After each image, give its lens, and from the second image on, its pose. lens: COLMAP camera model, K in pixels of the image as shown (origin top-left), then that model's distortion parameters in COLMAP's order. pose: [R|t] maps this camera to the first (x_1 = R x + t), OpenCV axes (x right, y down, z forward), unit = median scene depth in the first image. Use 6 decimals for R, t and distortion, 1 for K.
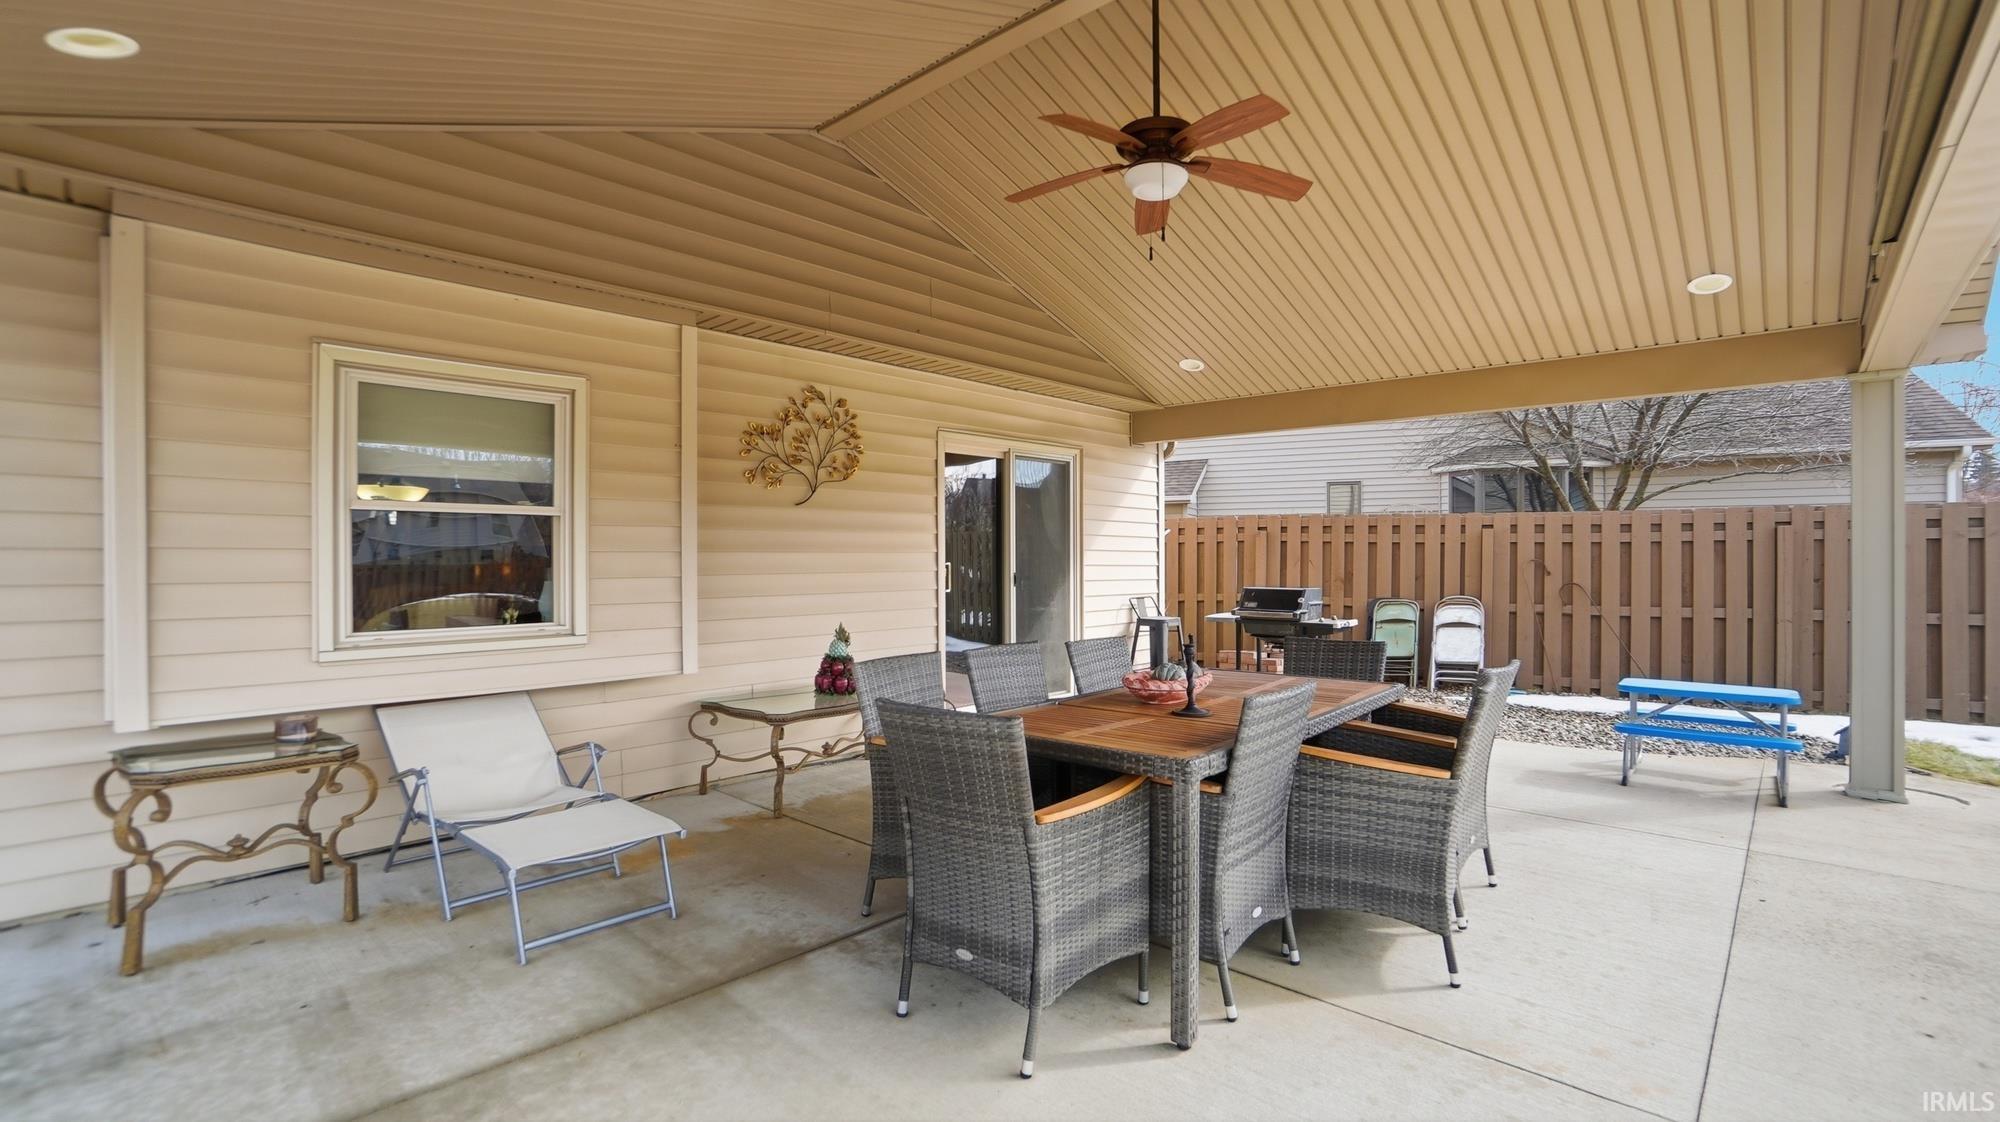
lens RADIAL K [[893.1, 0, 996.6], [0, 893.1, 558.1], [0, 0, 1]] dist [-0.037066, 0.010772]
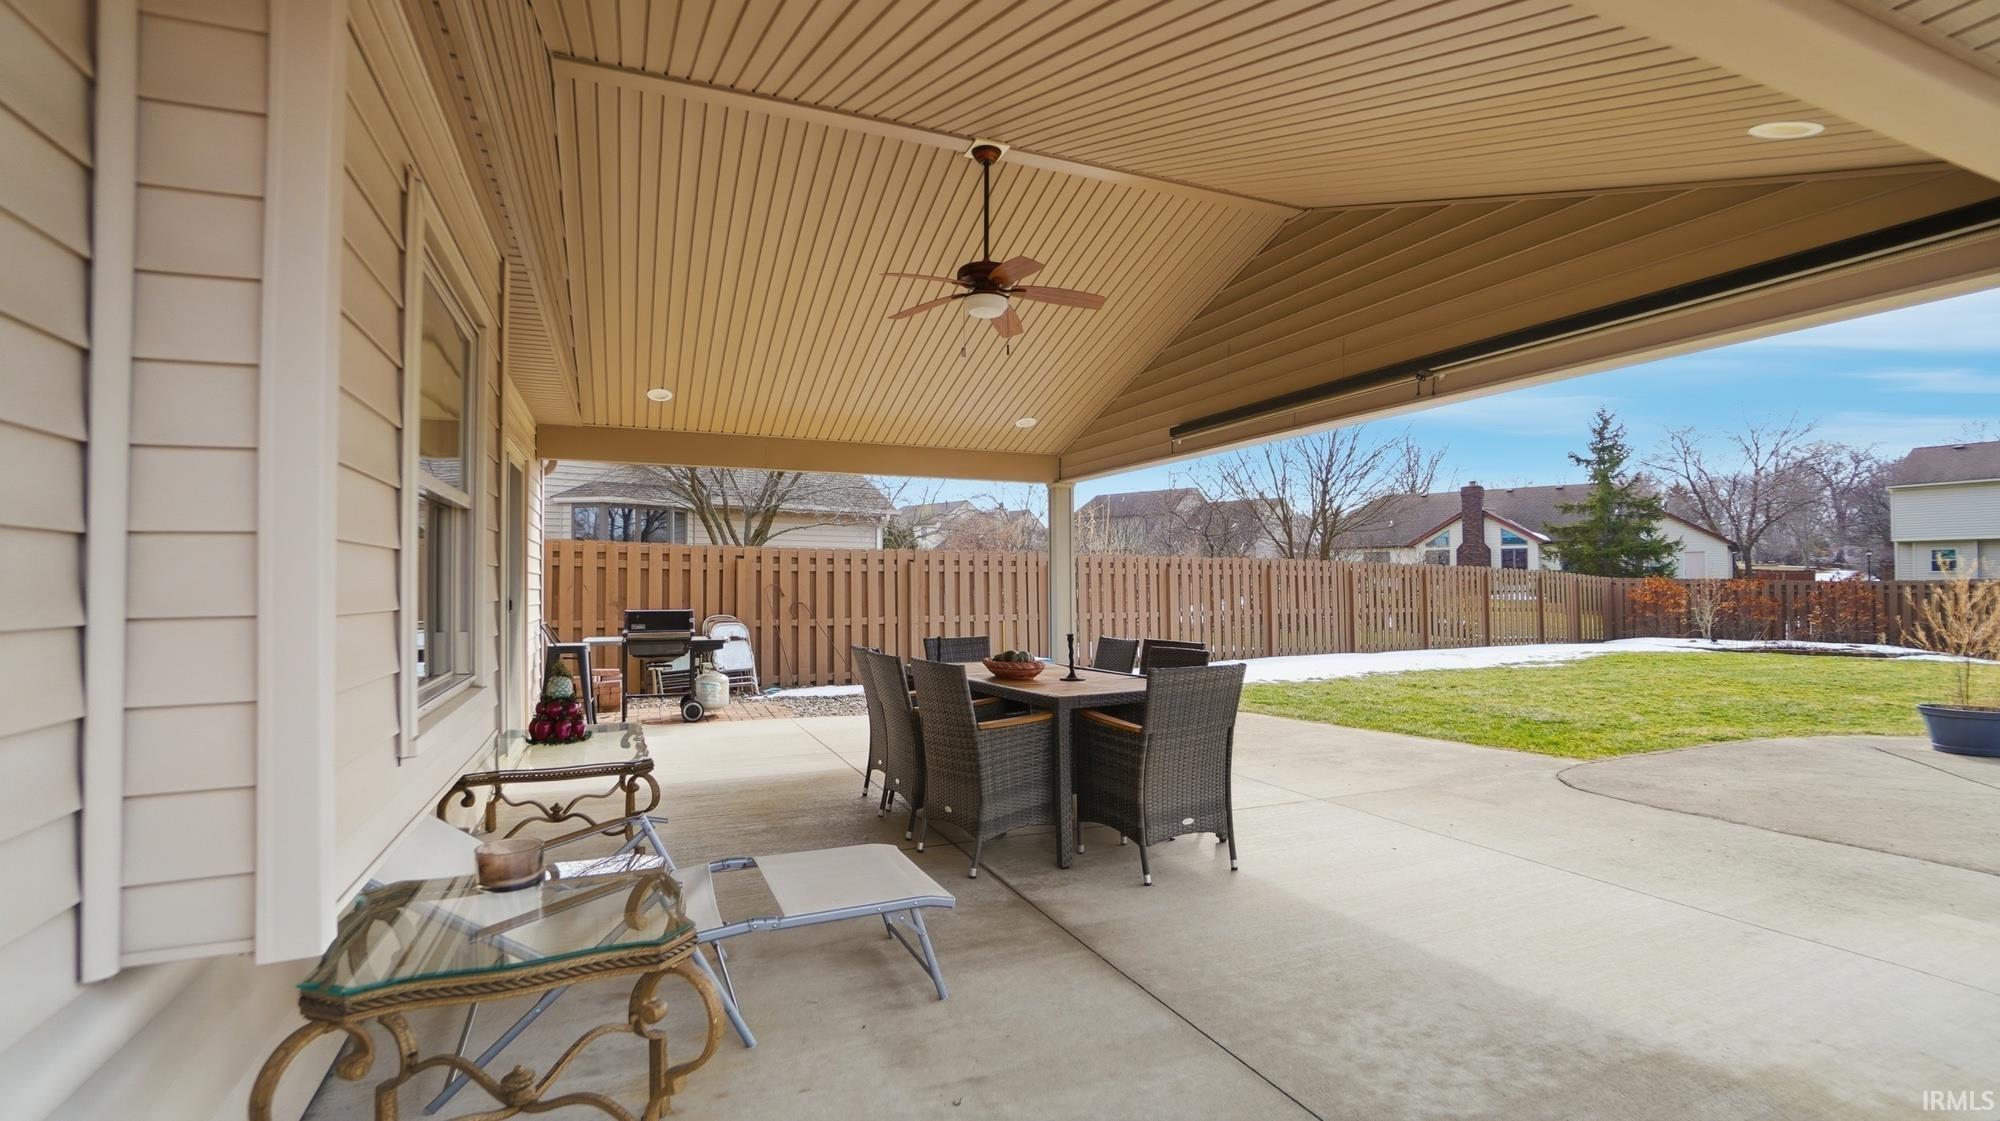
lens RADIAL K [[893.1, 0, 1005.5], [0, 893.1, 563.2], [0, 0, 1]] dist [-0.037066, 0.010772]
pose [[0.439546, 0.021939, 0.897952, -0.416751], [0.000908, 0.999690, -0.024870, 0.003553], [-0.898219, 0.011746, 0.439390, 0.143838]]
